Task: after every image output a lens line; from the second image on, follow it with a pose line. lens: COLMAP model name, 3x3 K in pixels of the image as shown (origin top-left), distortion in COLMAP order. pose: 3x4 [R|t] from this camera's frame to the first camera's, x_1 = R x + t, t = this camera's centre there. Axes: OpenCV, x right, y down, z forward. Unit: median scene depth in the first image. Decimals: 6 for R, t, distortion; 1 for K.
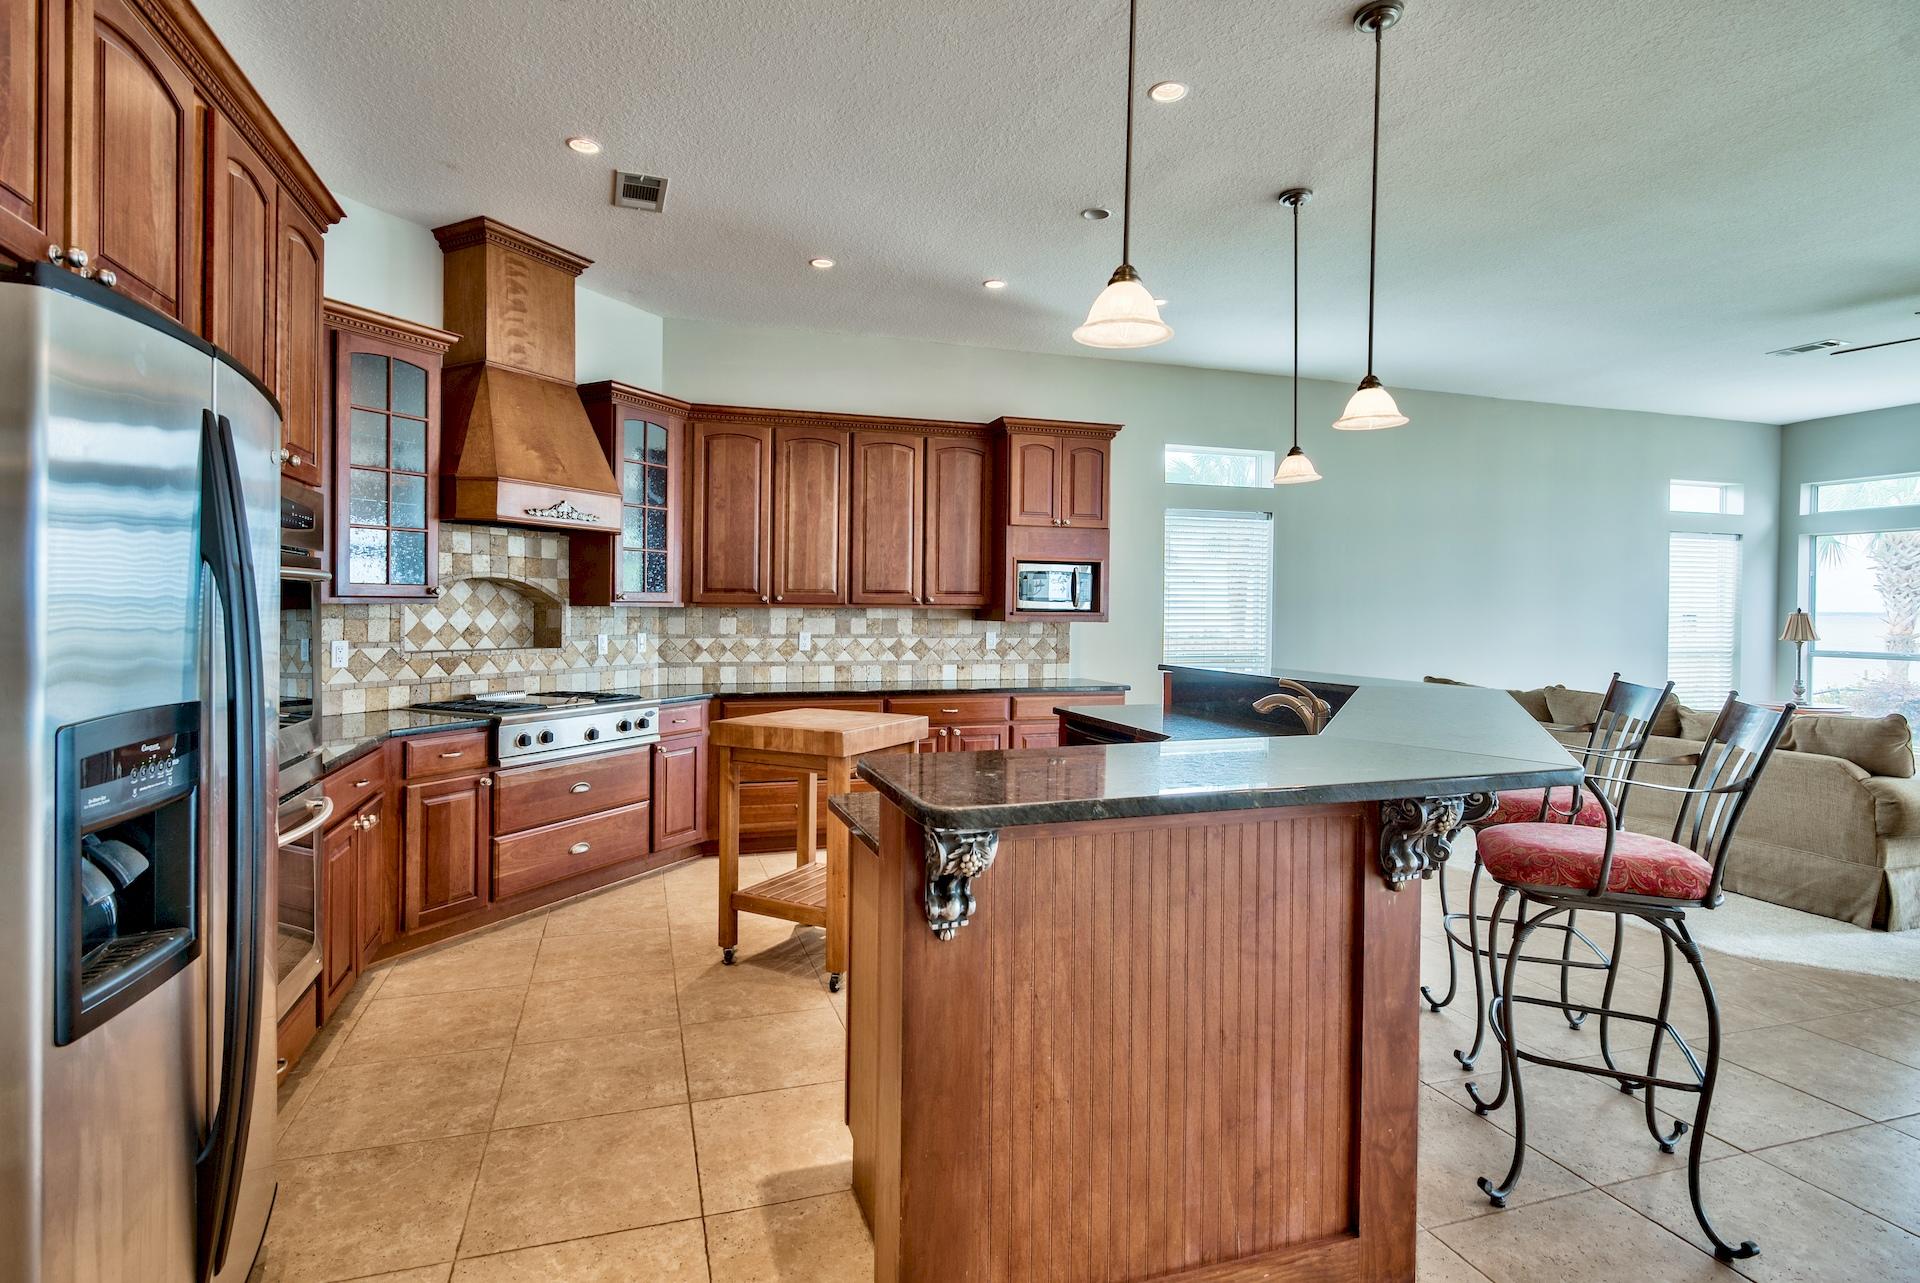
lens RADIAL K [[941.4, 0, 939.4], [0, 941.4, 593.0], [0, 0, 1]] dist [-0.002900, -0.000672]
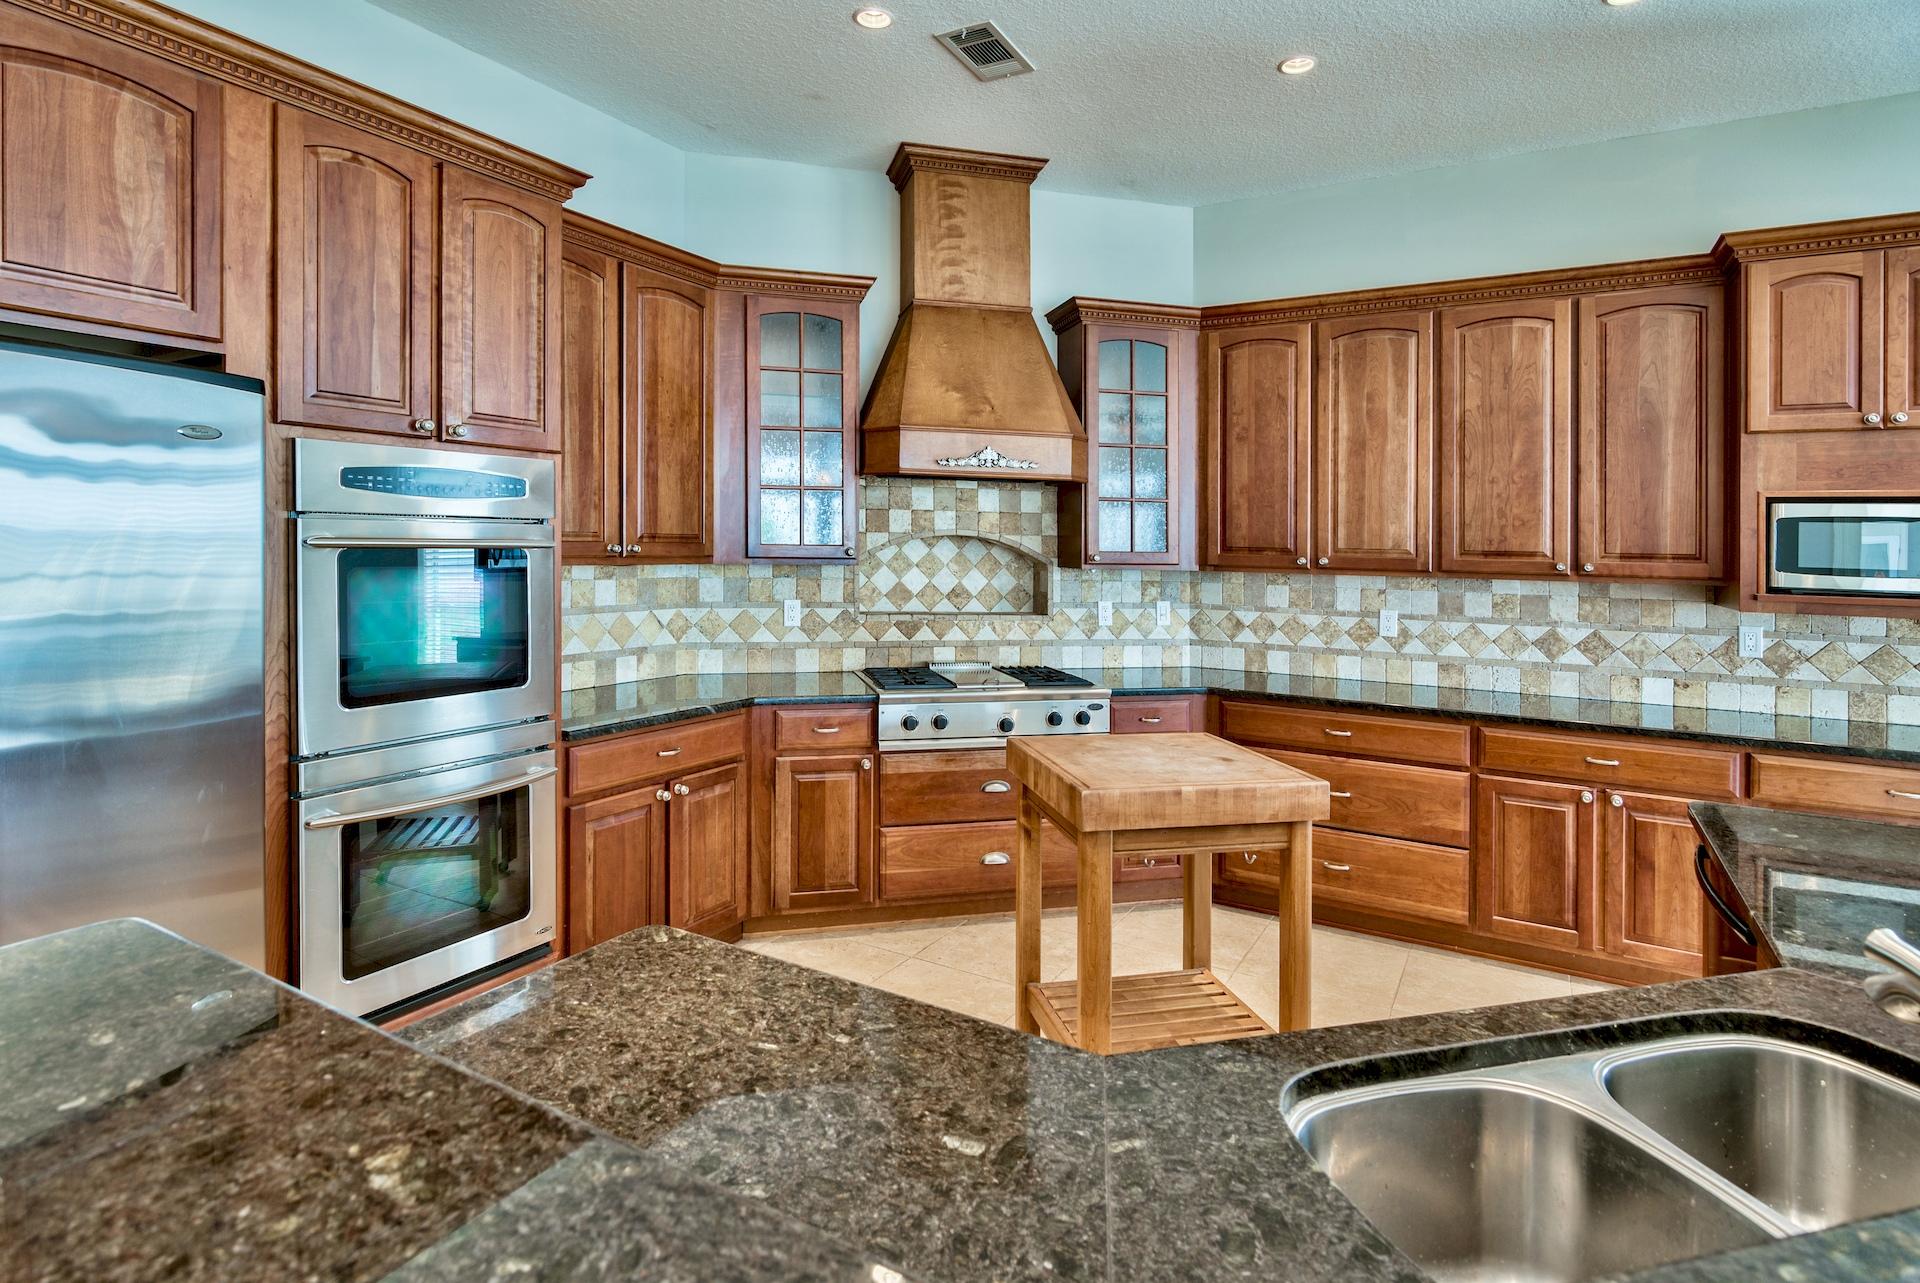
lens RADIAL K [[983.4, 0, 958.5], [0, 983.4, 526.9], [0, 0, 1]] dist [-0.005915, -0.001040]
pose [[0.669036, -0.007106, -0.743196, 0.196617], [-0.001151, 0.999943, -0.010598, -0.012209], [0.743229, 0.007946, 0.668990, 0.304697]]
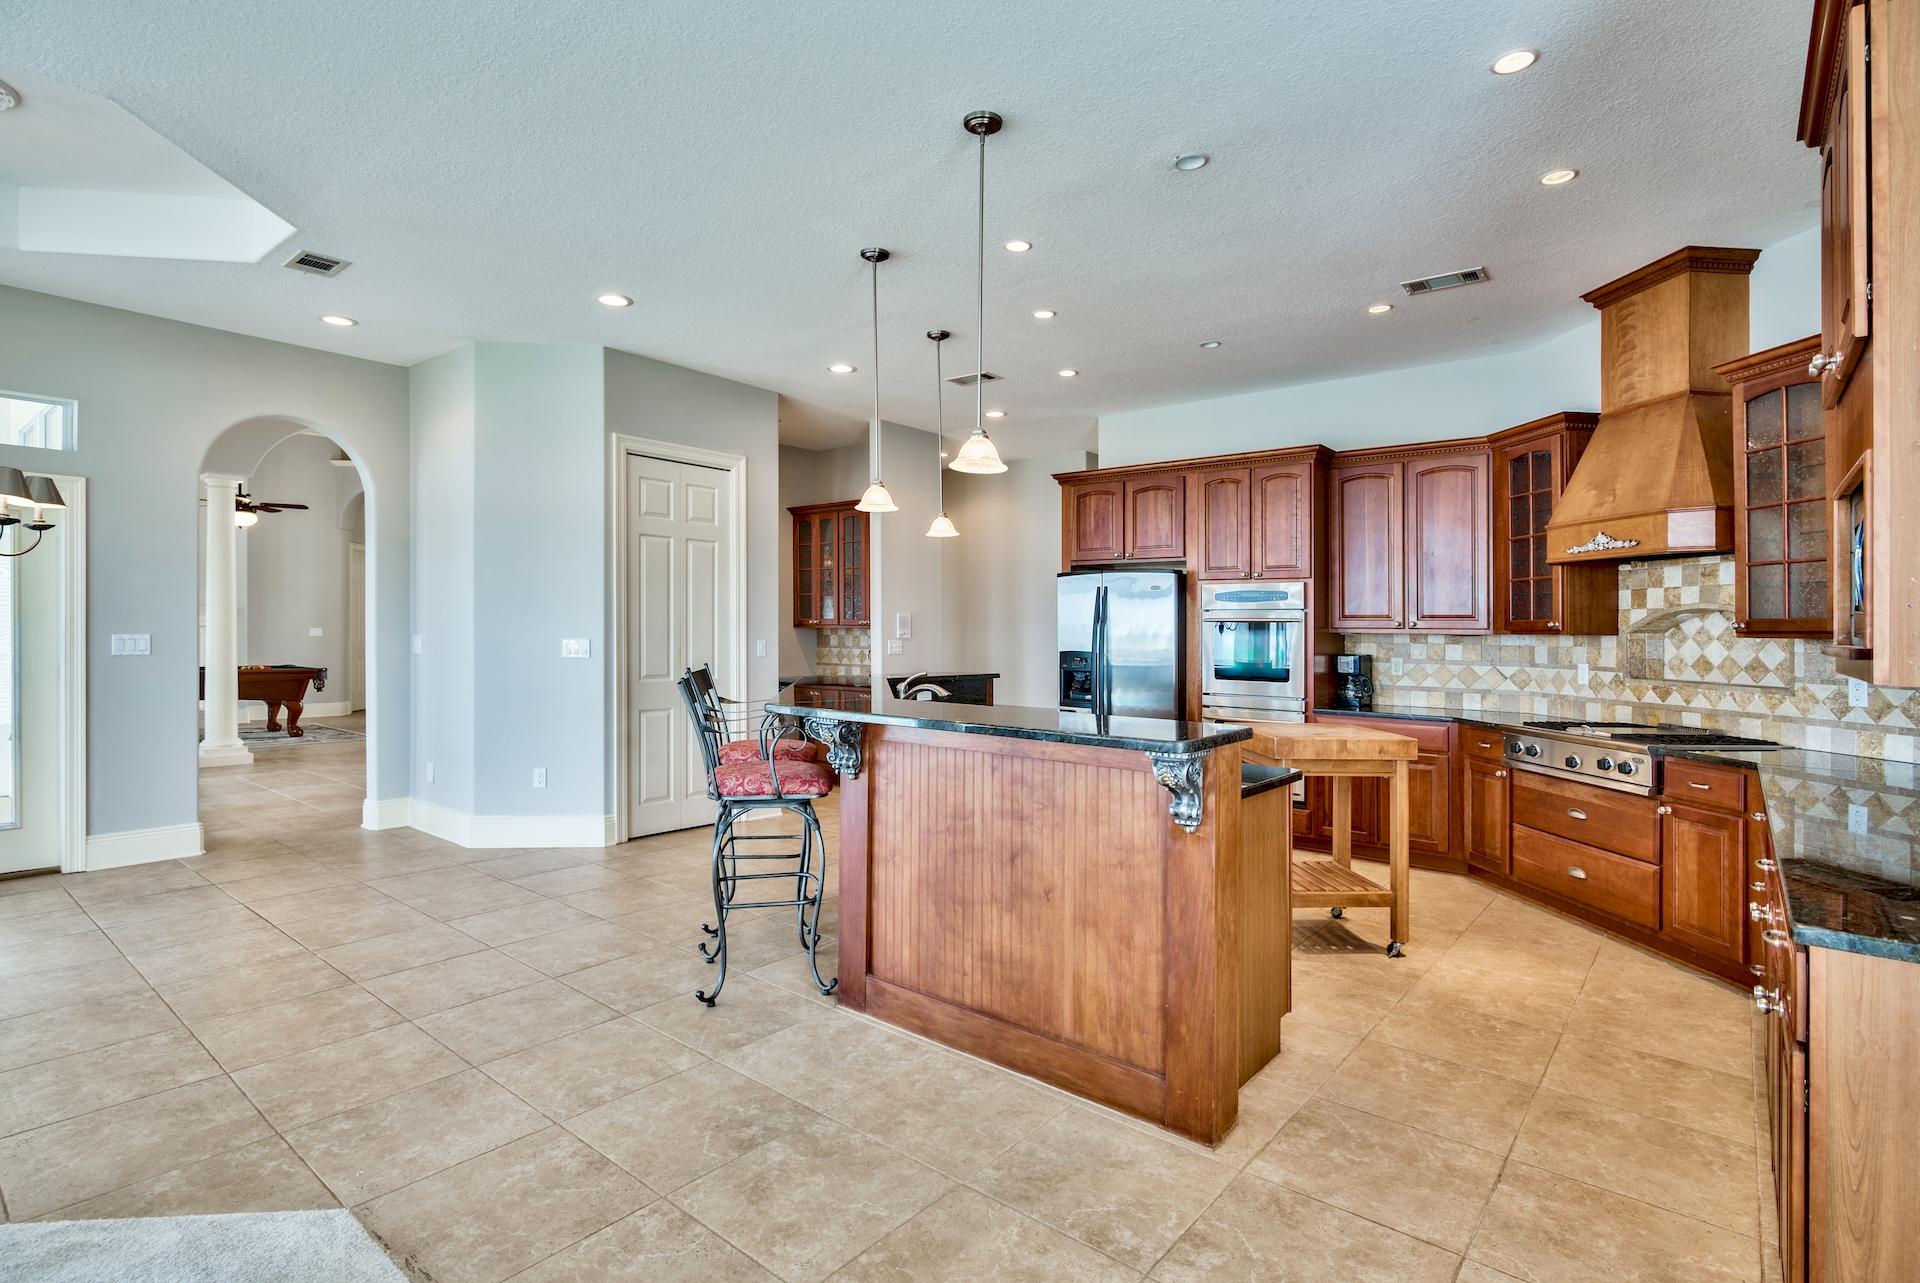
lens RADIAL K [[941.4, 0, 979.4], [0, 941.4, 656.5], [0, 0, 1]] dist [-0.002900, -0.000672]
pose [[-0.832328, 0.000625, -0.554283, 0.574001], [-0.006334, 0.999923, 0.010639, 0.023003], [0.554247, 0.012366, -0.832260, 1.174095]]
